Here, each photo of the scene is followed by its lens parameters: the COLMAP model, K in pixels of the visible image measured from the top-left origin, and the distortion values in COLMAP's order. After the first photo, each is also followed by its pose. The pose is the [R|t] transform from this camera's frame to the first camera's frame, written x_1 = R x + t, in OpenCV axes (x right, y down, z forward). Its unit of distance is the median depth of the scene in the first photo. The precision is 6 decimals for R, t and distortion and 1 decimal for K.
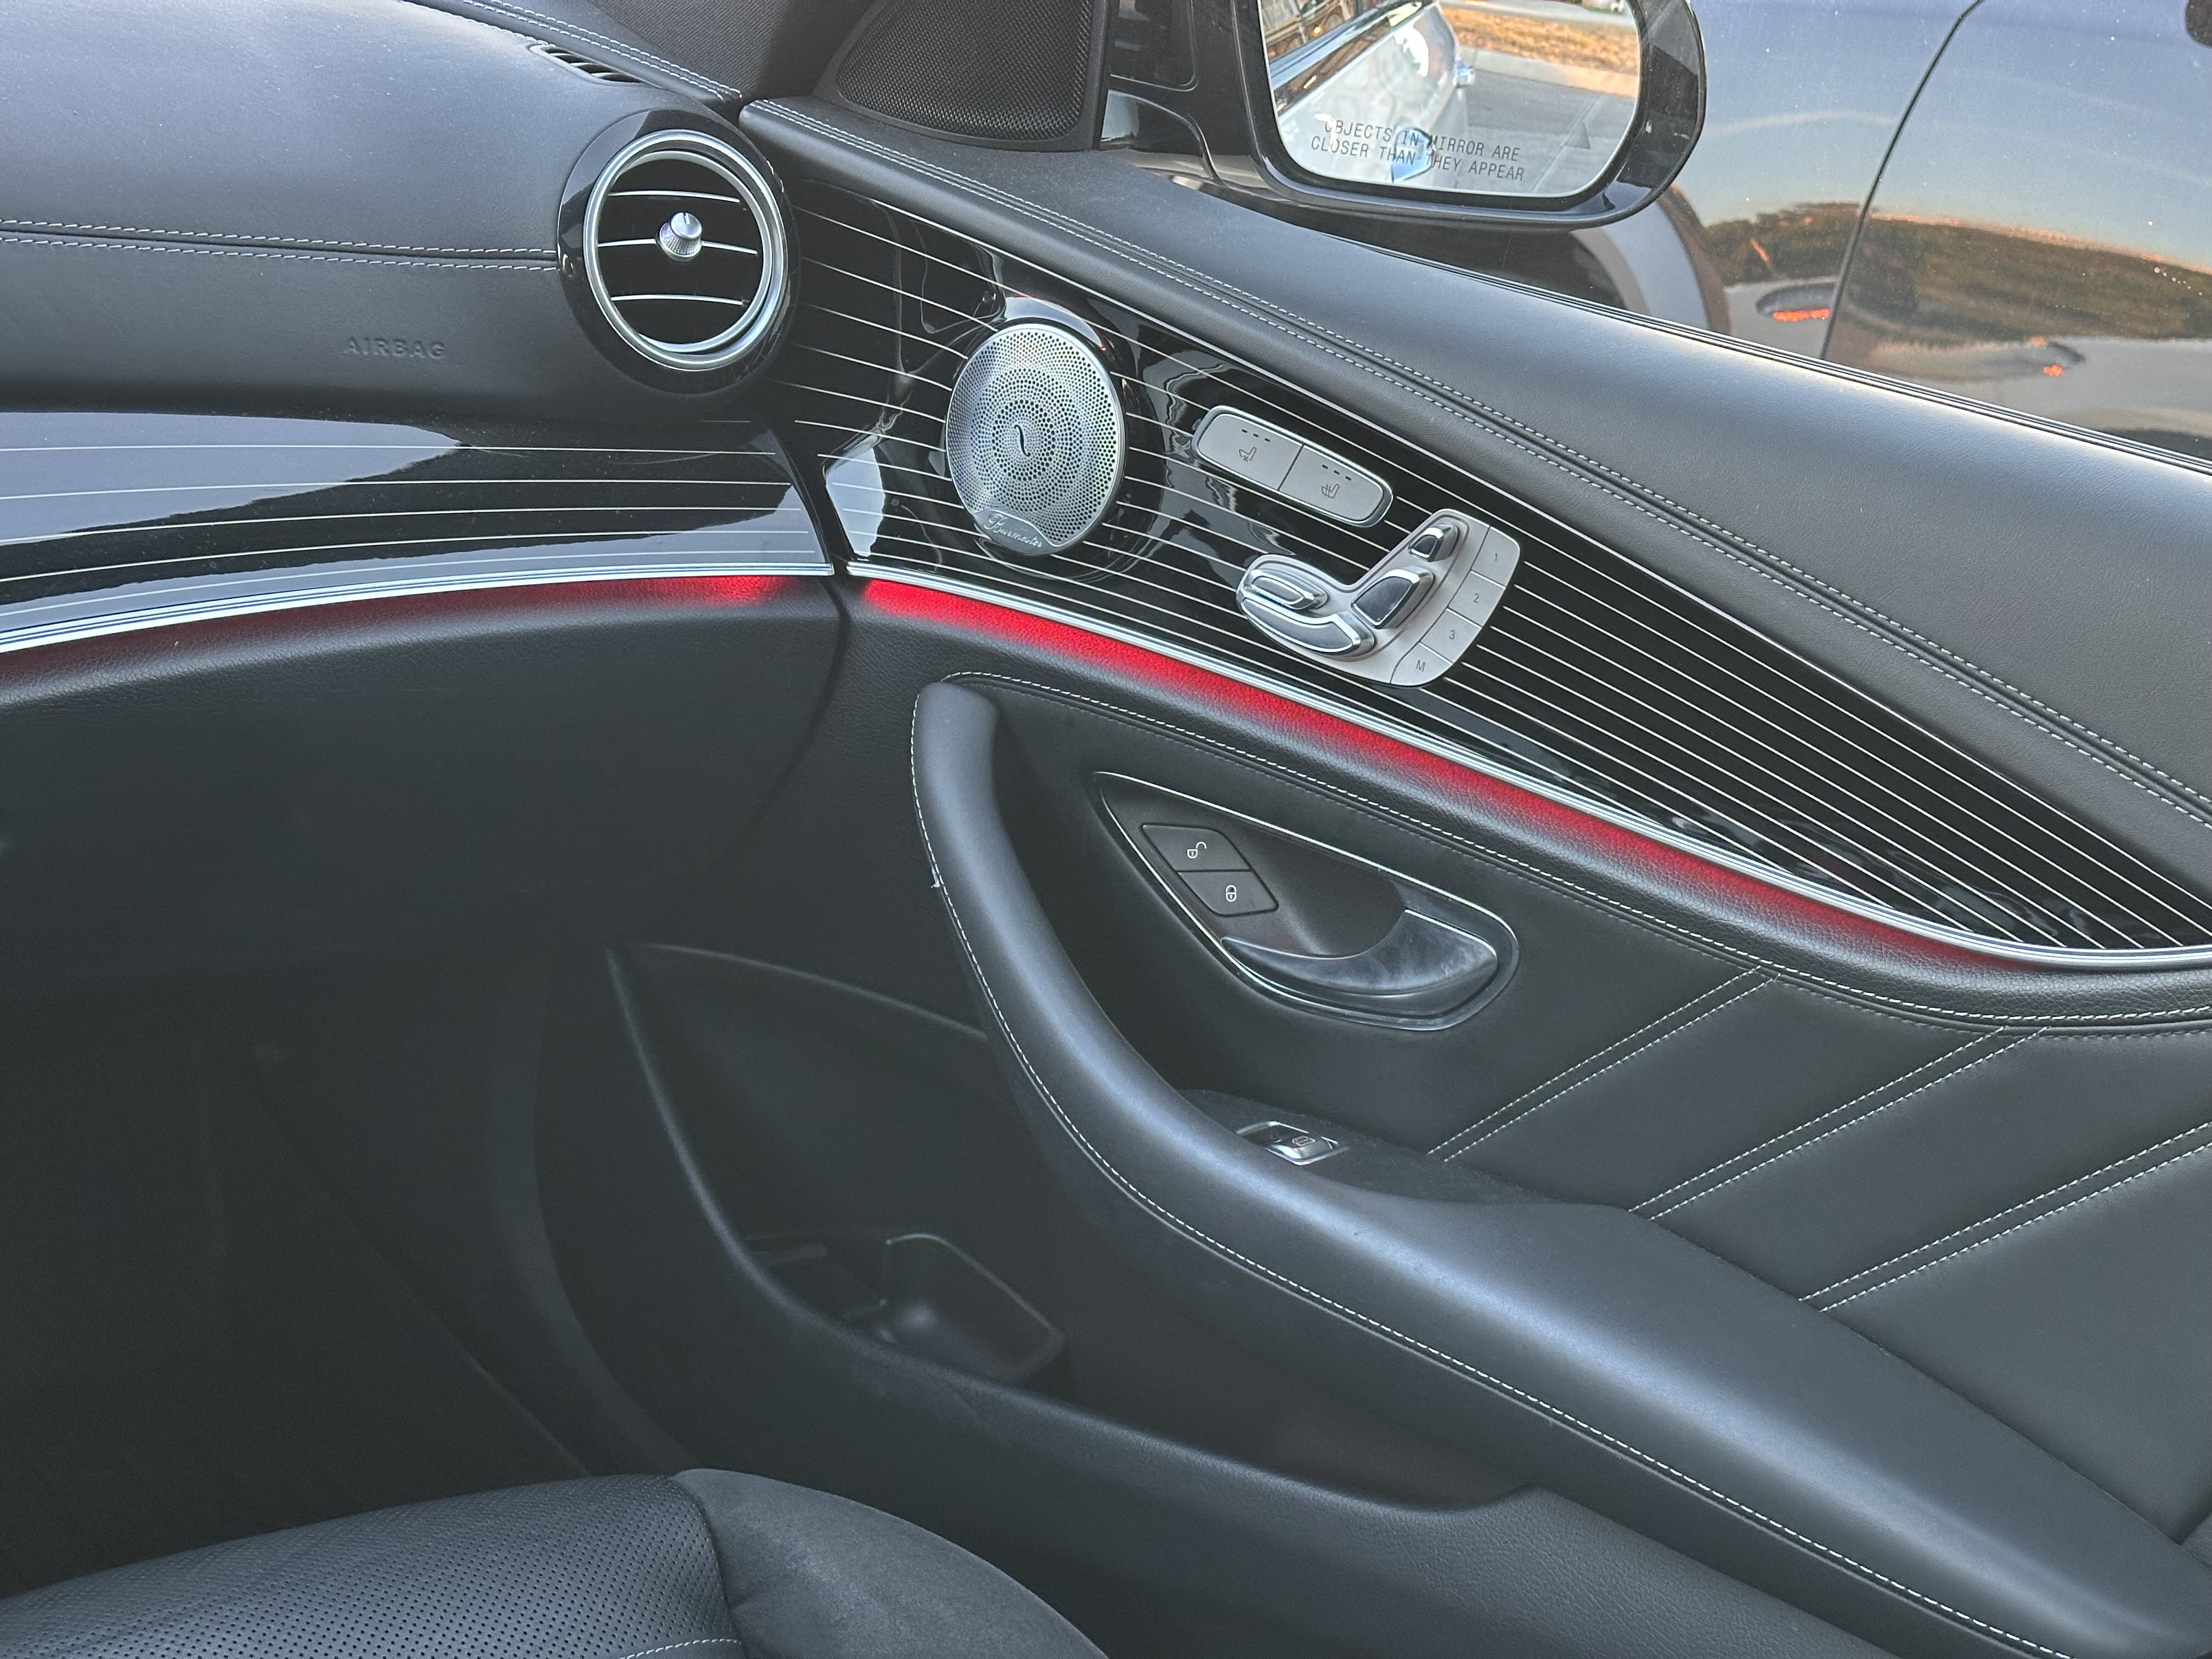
lens RADIAL K [[3088.8, 0, 1111.9], [0, 3088.8, 841.1], [0, 0, 1]] dist [0.118201, 0.000000]
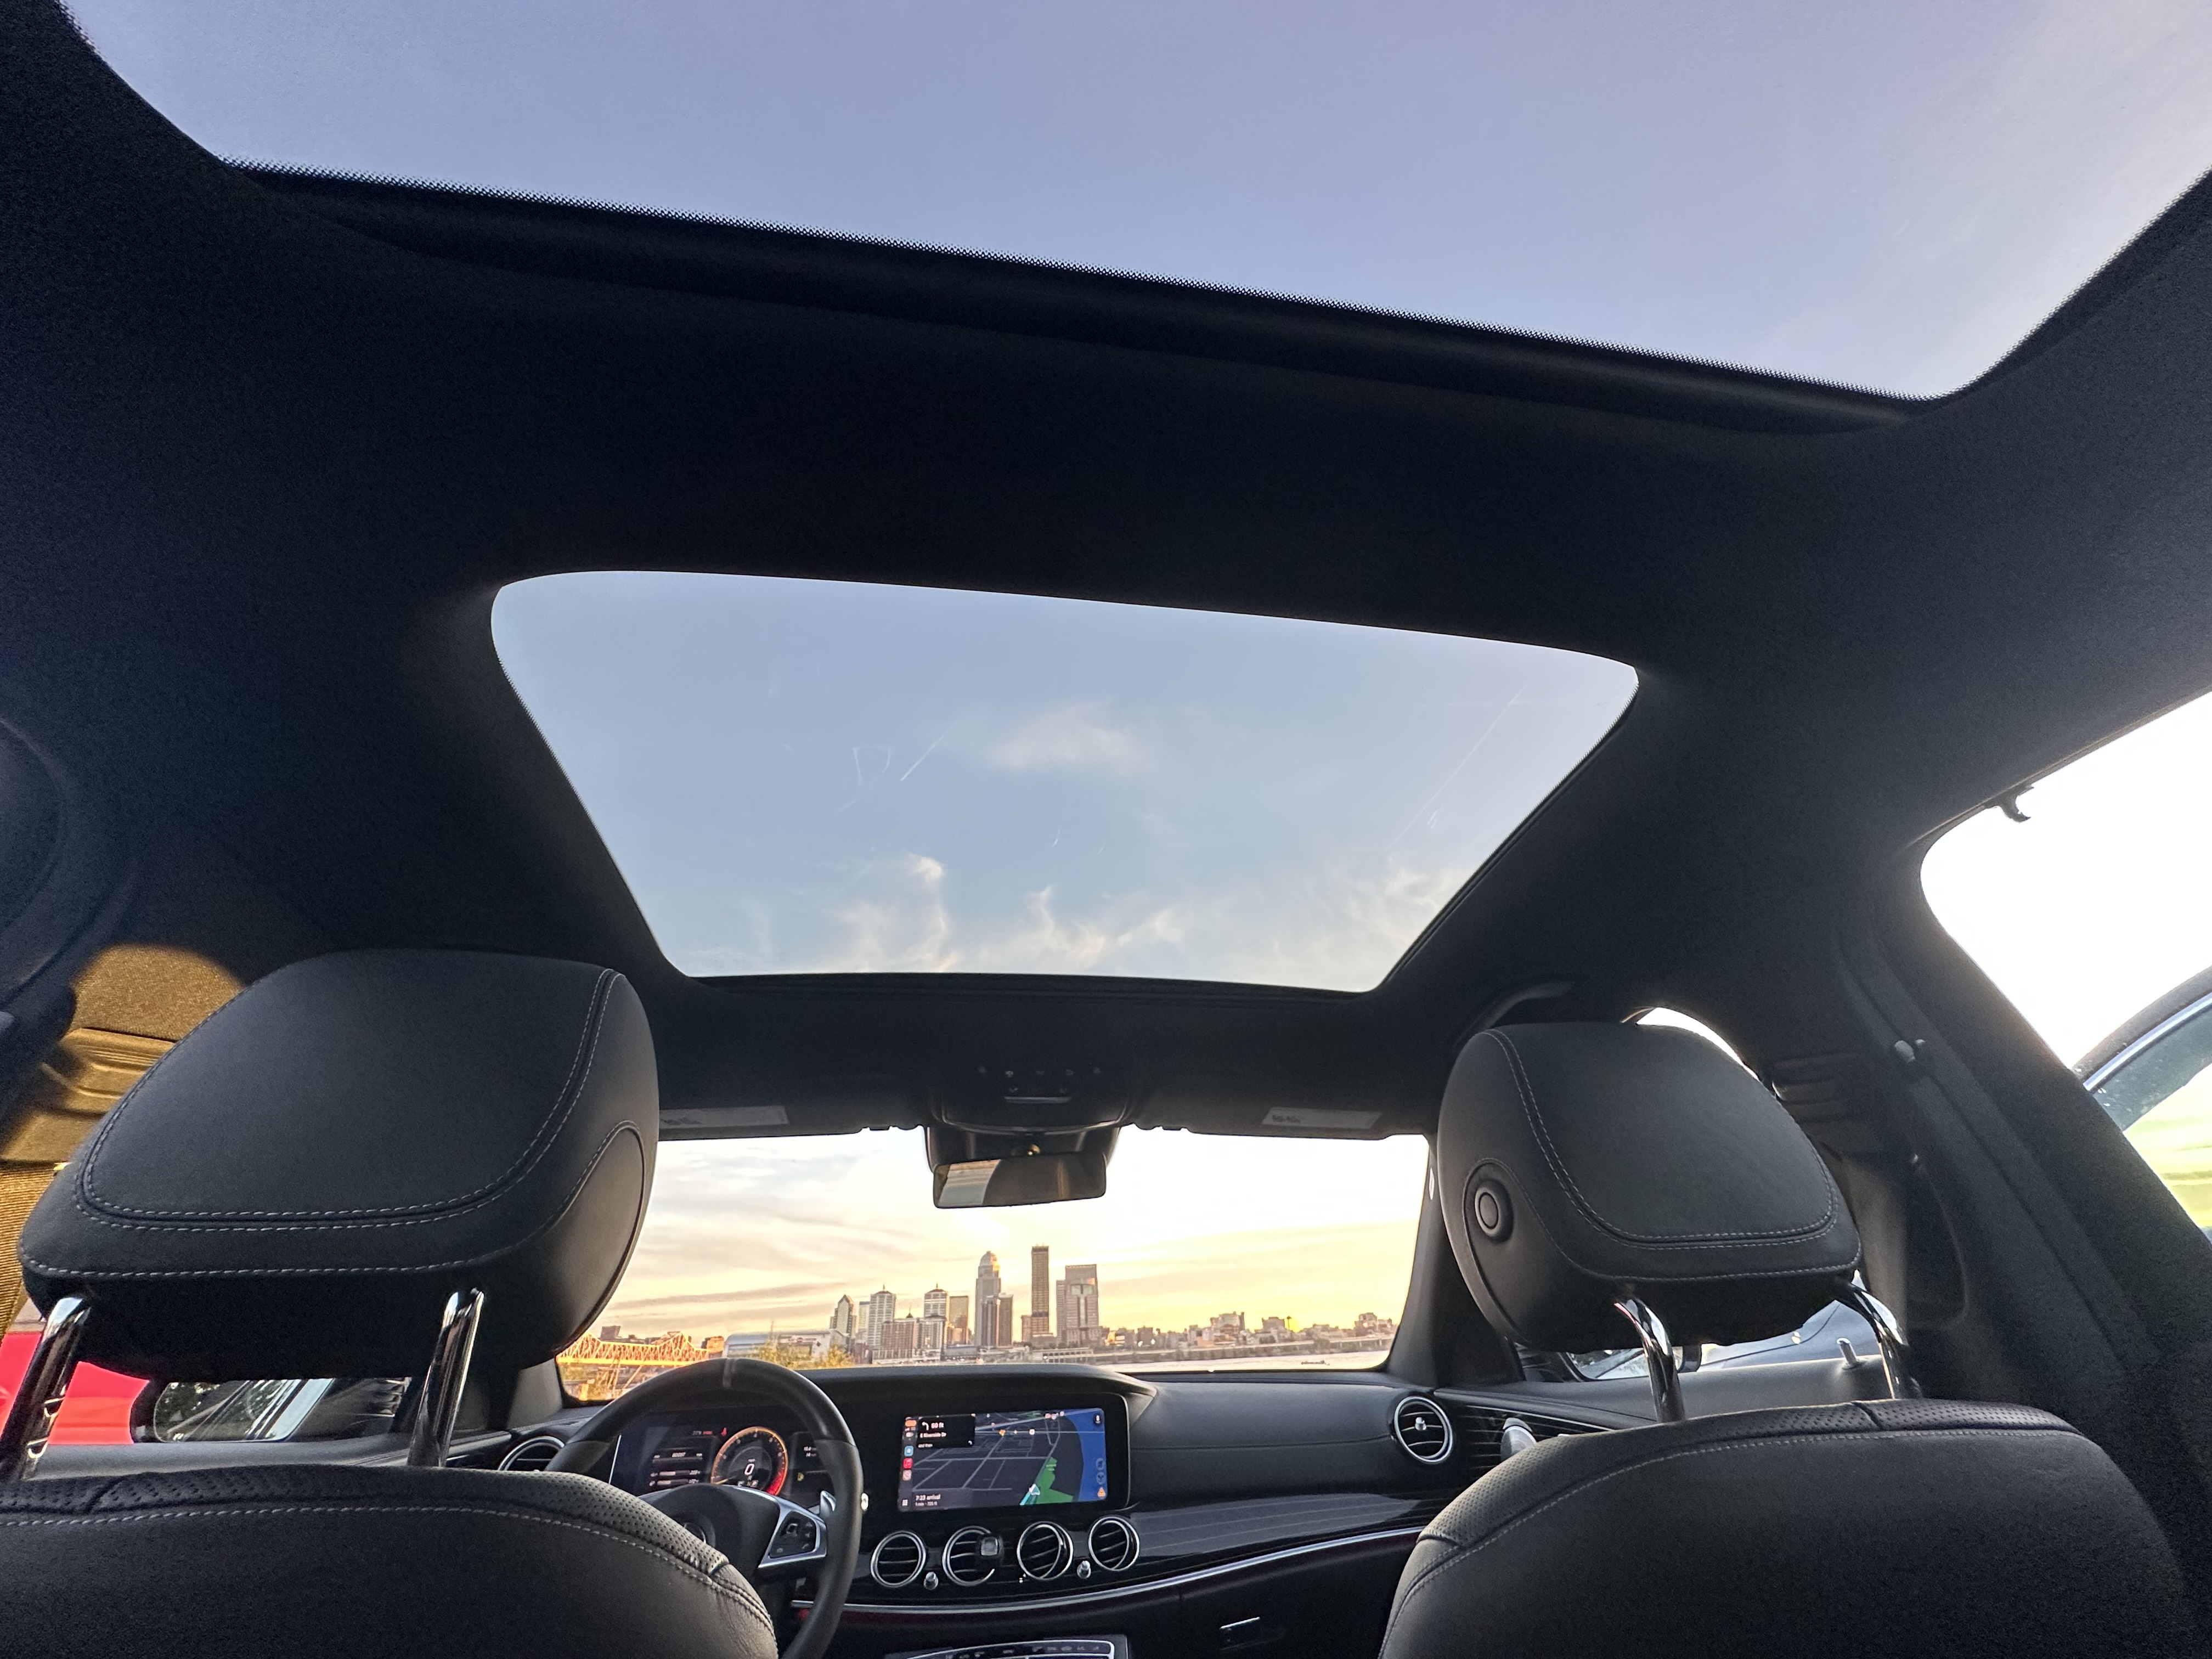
lens RADIAL K [[882.4, 0, 1107.0], [0, 882.4, 830.4], [0, 0, 1]] dist [-0.001611, -0.000602]
pose [[0.827188, -0.452123, -0.333685, 0.257747], [-0.006805, 0.585721, -0.810484, 0.286557], [0.561885, 0.672693, 0.481424, -0.300741]]
